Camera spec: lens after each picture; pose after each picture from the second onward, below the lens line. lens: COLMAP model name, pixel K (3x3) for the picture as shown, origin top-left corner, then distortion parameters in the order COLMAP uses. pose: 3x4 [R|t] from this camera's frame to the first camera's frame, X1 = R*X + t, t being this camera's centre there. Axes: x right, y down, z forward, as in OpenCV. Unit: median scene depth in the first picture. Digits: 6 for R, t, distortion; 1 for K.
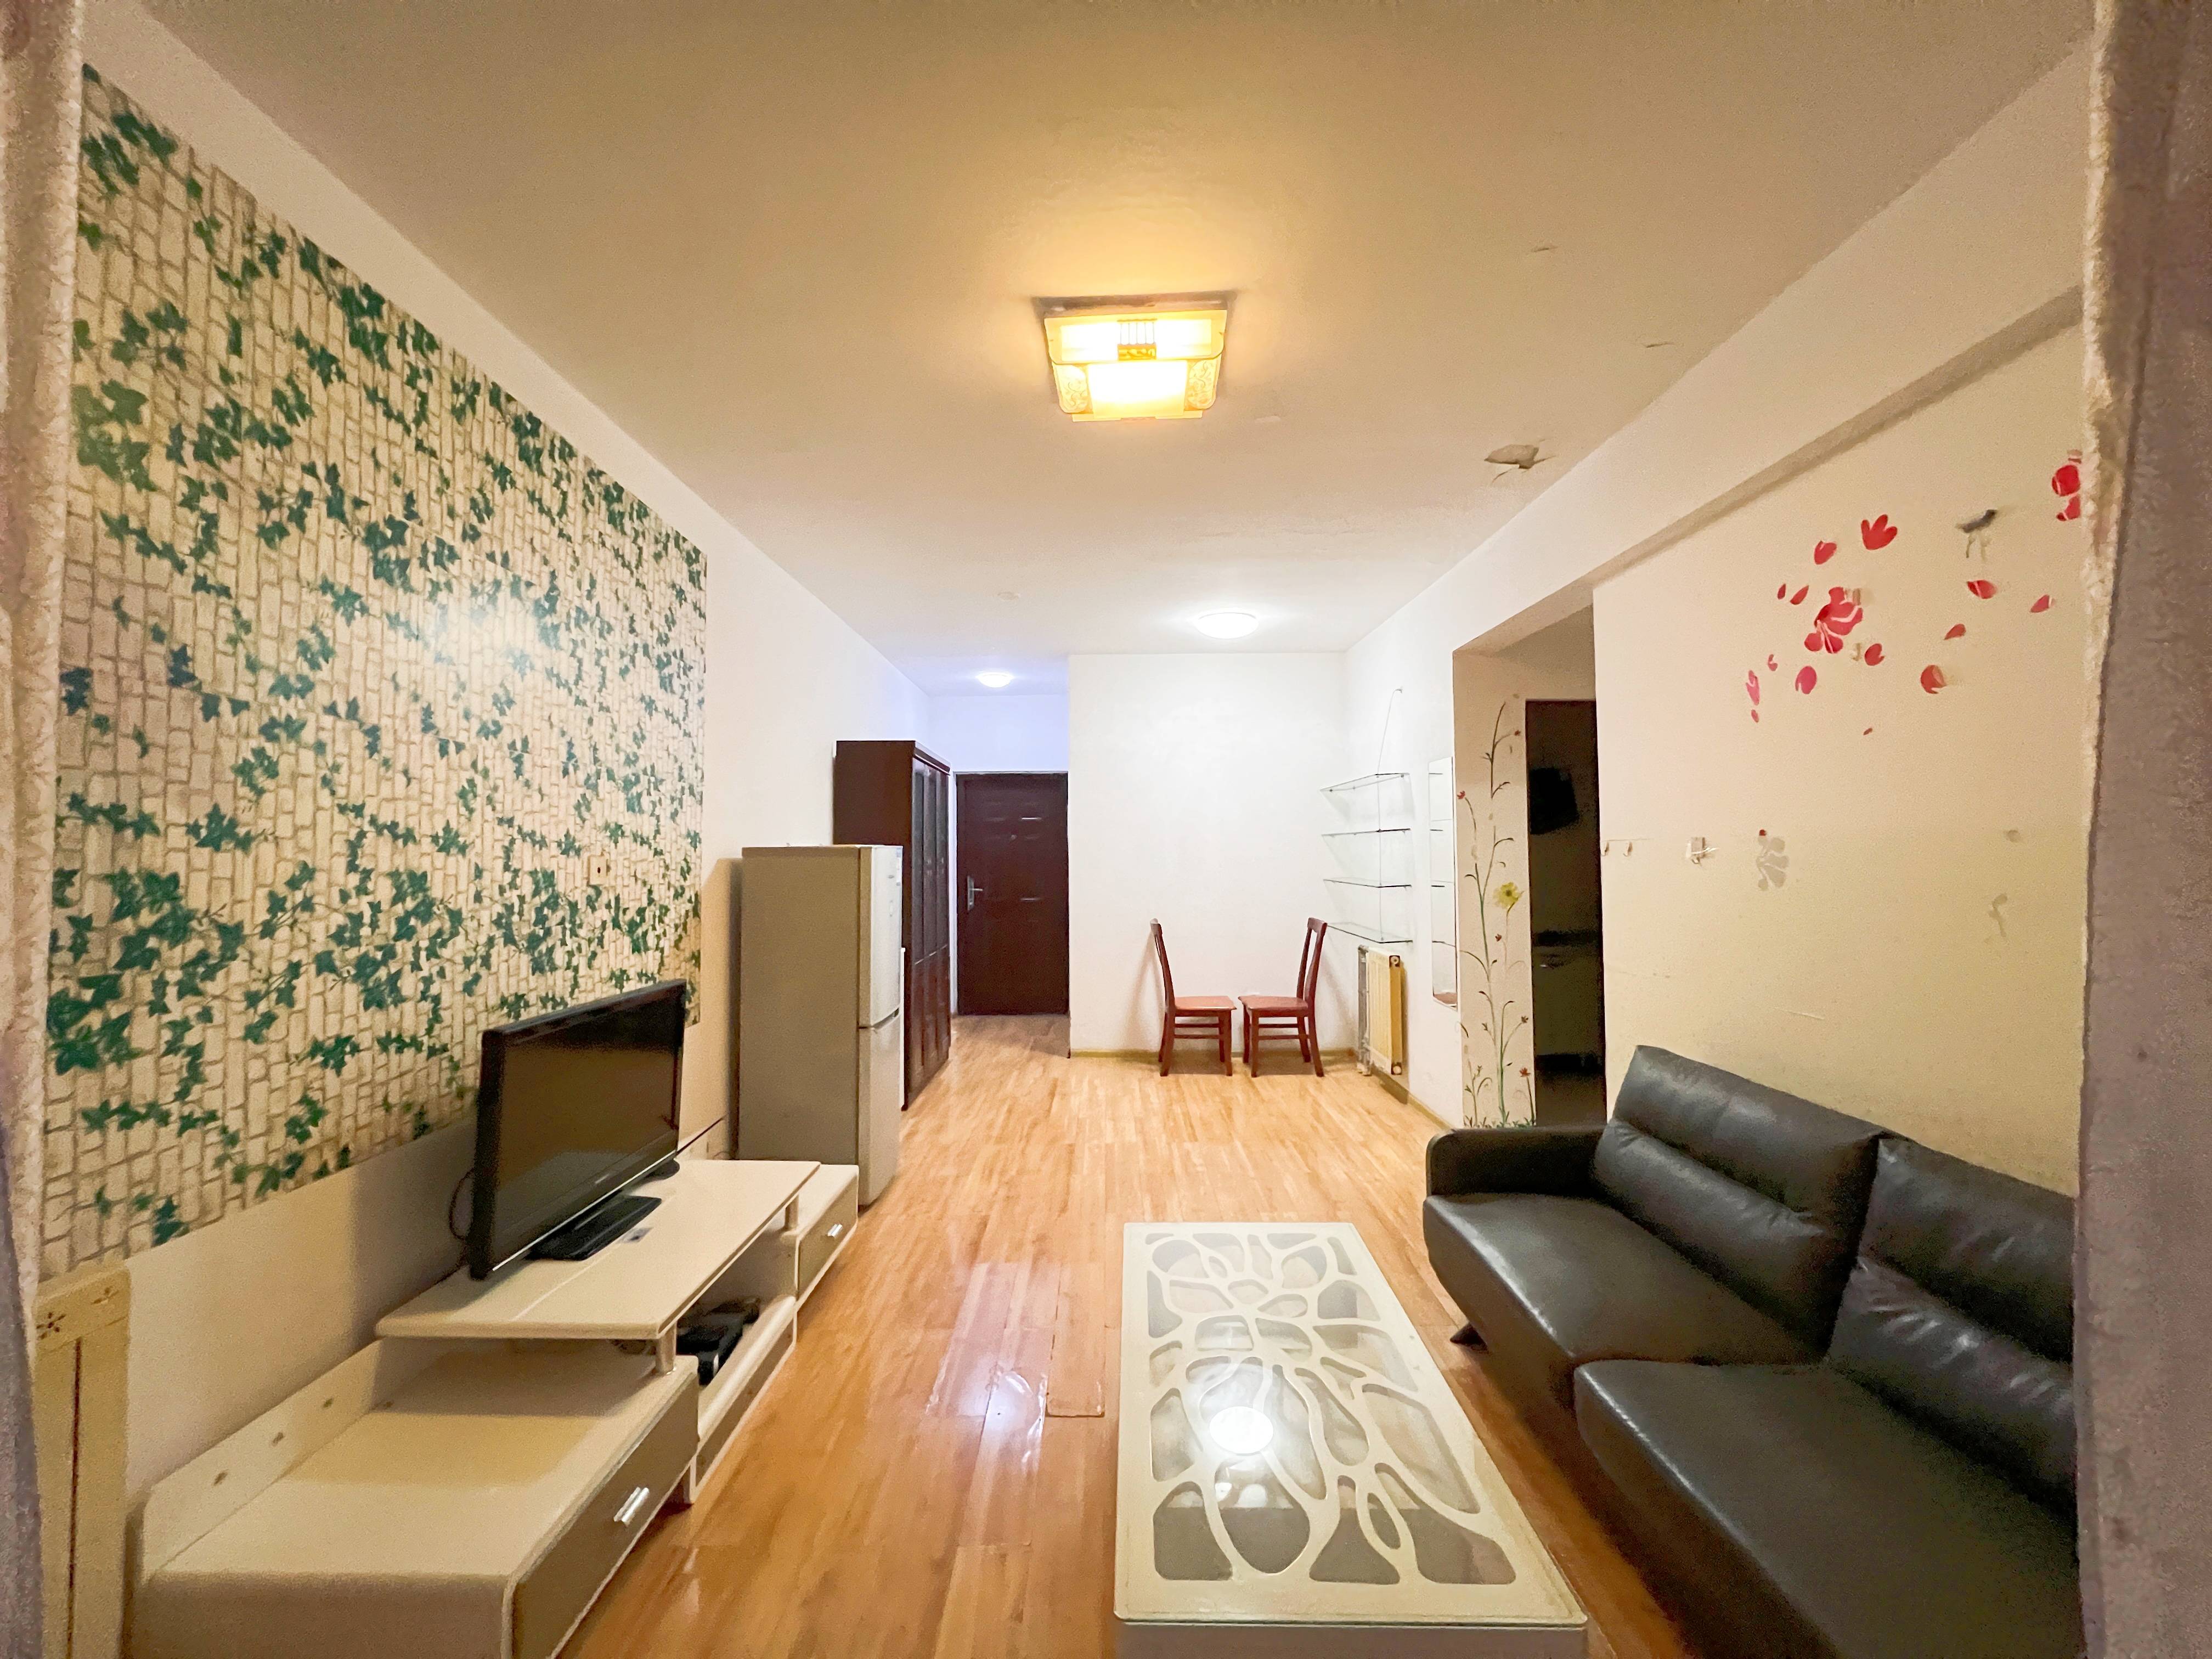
lens RADIAL K [[886.7, 0, 1096.6], [0, 886.7, 830.1], [0, 0, 1]] dist [0.002109, 0.000277]
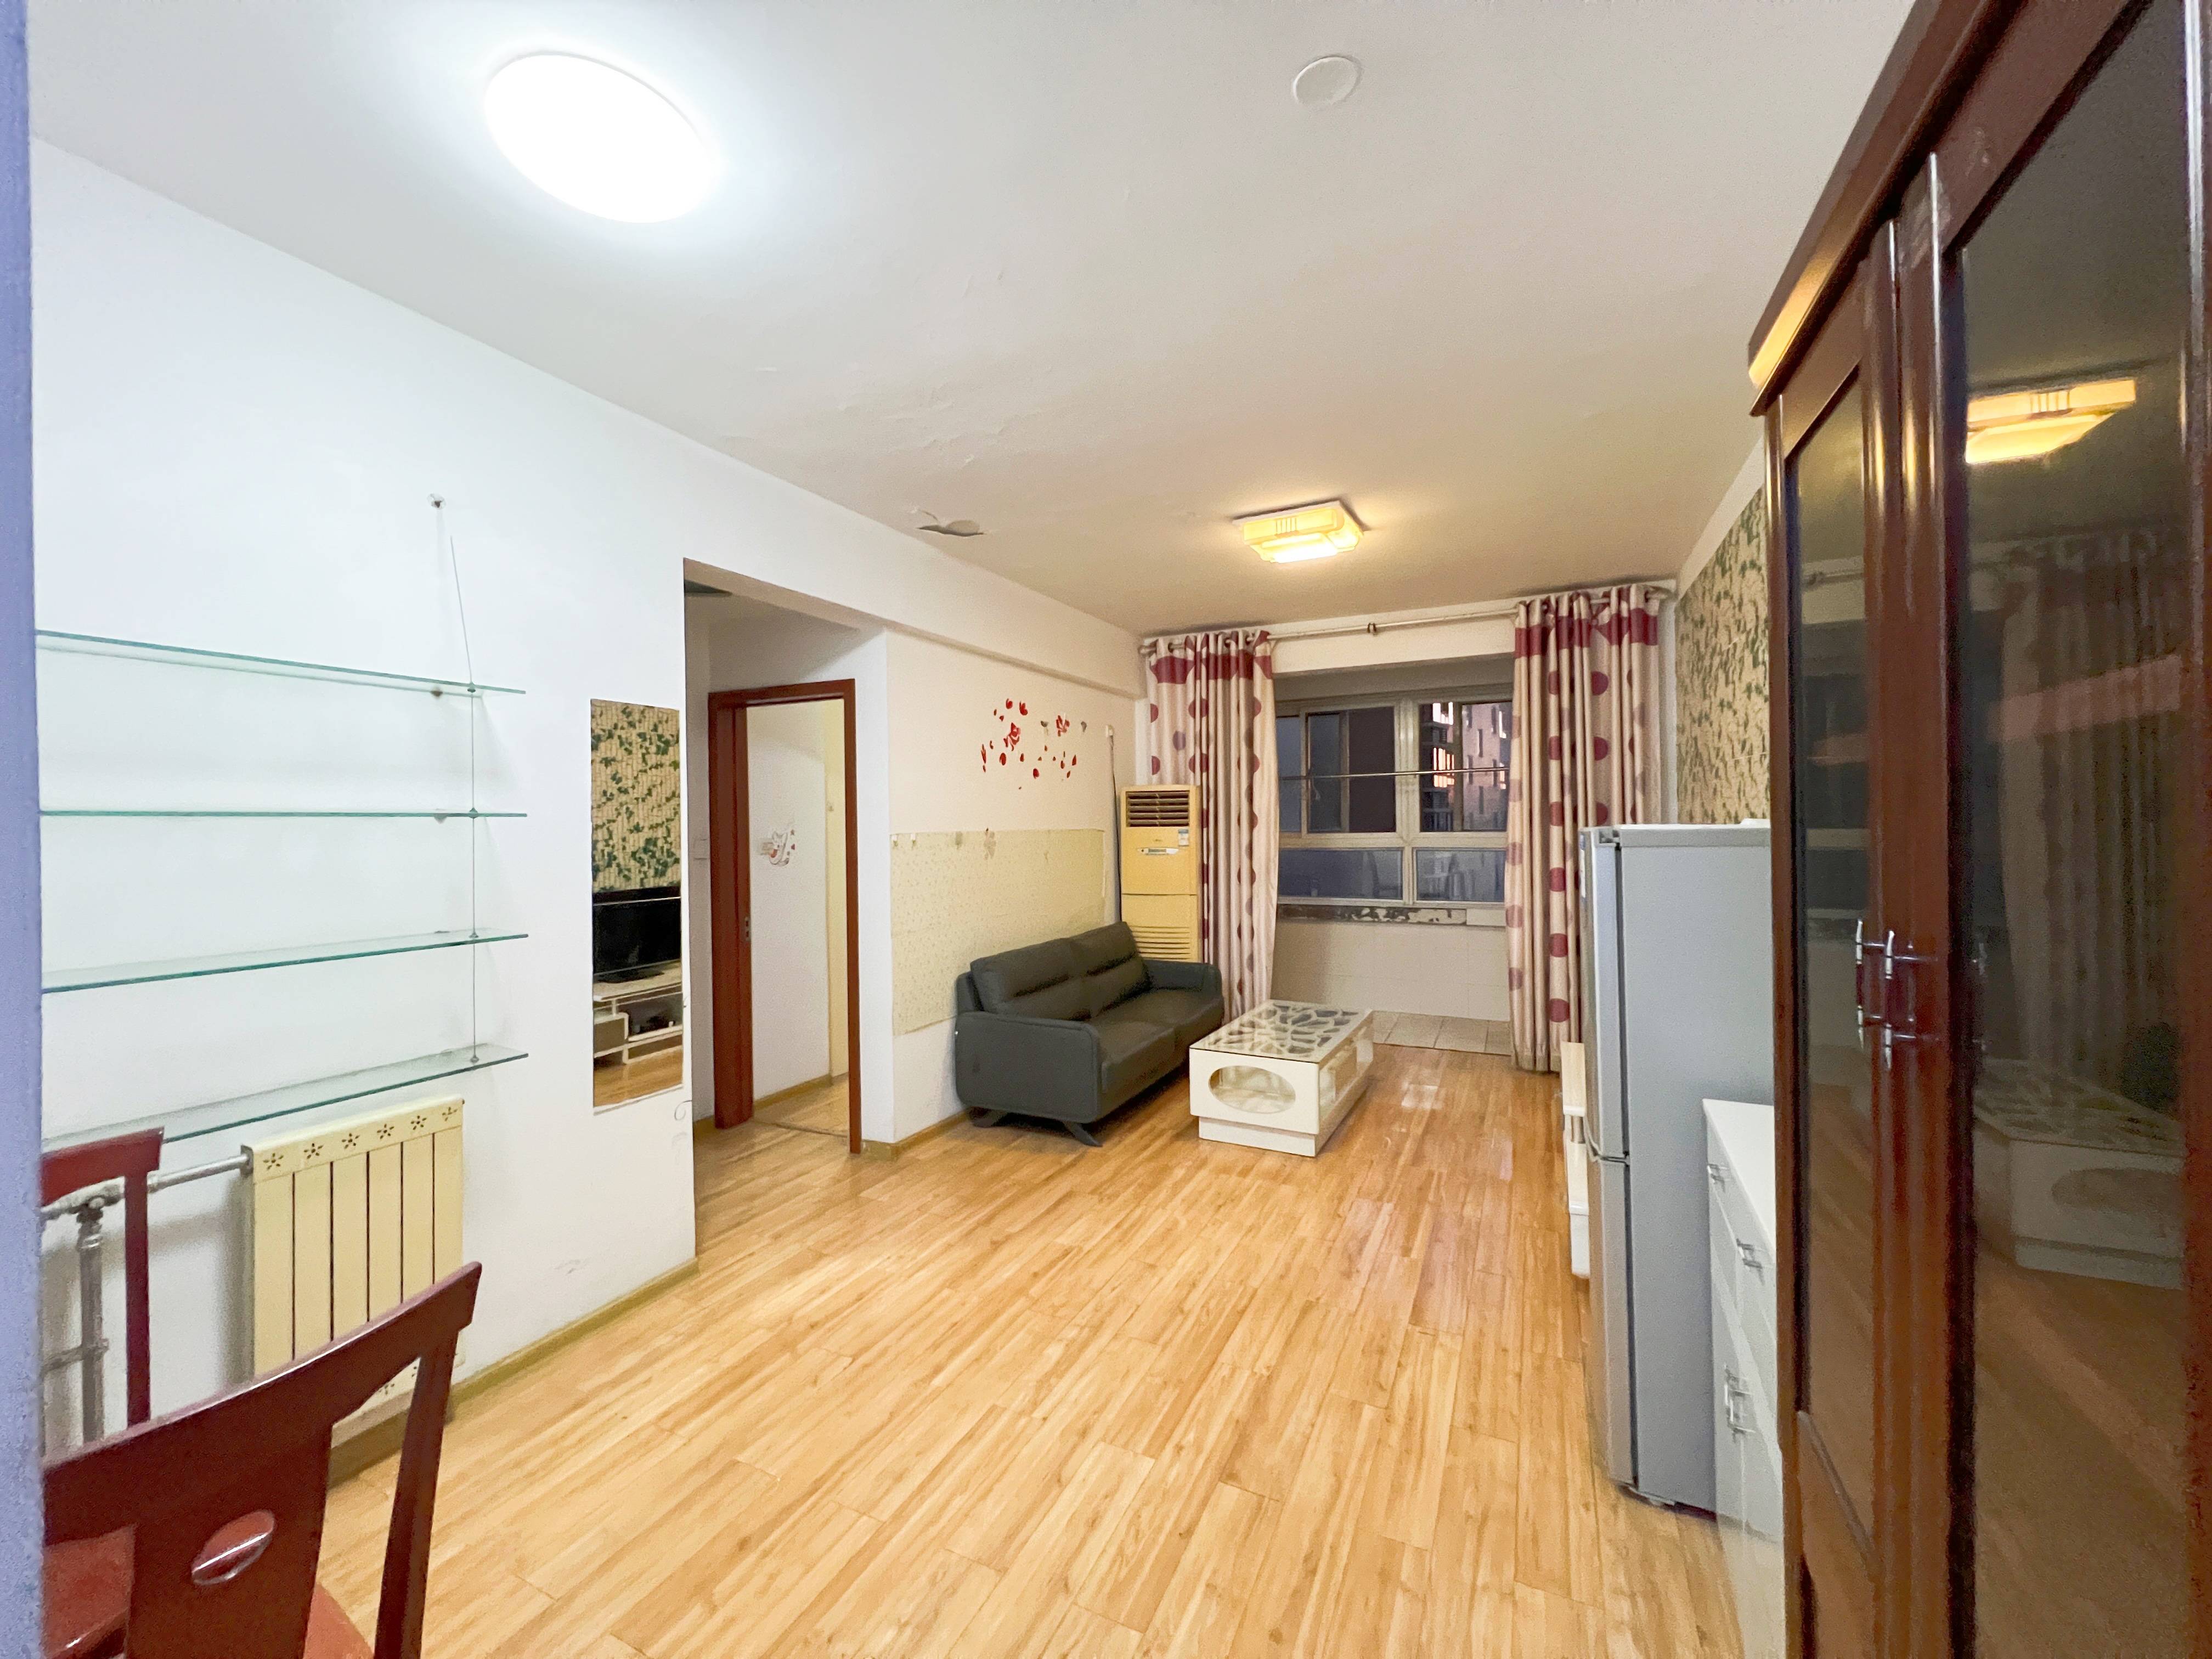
lens RADIAL K [[886.7, 0, 1095.2], [0, 886.7, 823.2], [0, 0, 1]] dist [0.002109, 0.000277]
pose [[-0.897558, 0.014328, 0.440663, -0.323706], [0.005862, 0.999771, -0.020567, 0.030326], [-0.440856, -0.015877, -0.897437, 2.648330]]
